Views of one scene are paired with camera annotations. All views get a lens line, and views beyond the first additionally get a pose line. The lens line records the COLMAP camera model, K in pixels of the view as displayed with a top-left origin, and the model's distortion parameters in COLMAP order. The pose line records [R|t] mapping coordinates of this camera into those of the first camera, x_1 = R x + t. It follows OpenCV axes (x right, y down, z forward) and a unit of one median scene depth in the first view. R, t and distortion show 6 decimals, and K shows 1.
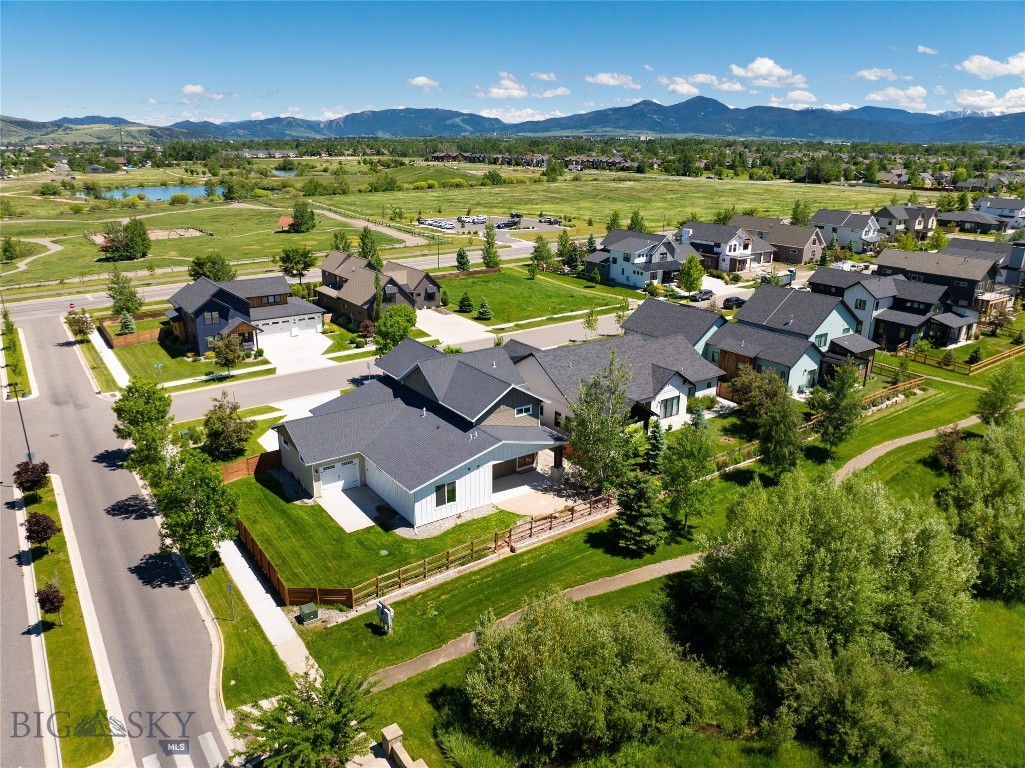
lens RADIAL K [[726.7, 0, 512.5], [0, 726.7, 384.0], [0, 0, 1]] dist [-0.034764, 0.001436]
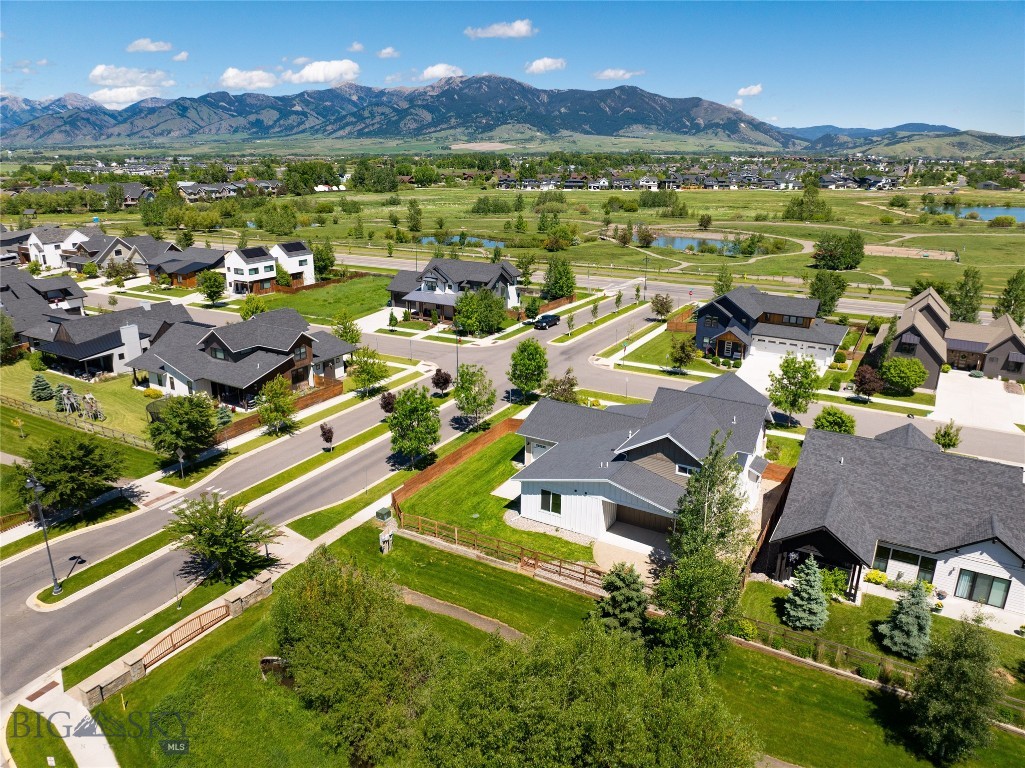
lens RADIAL K [[726.7, 0, 512.5], [0, 726.7, 384.0], [0, 0, 1]] dist [-0.034764, 0.001436]
pose [[0.406383, 0.277431, -0.870566, 0.533456], [-0.292977, 0.942046, 0.163447, -0.115096], [0.865458, 0.188633, 0.464112, 0.319280]]
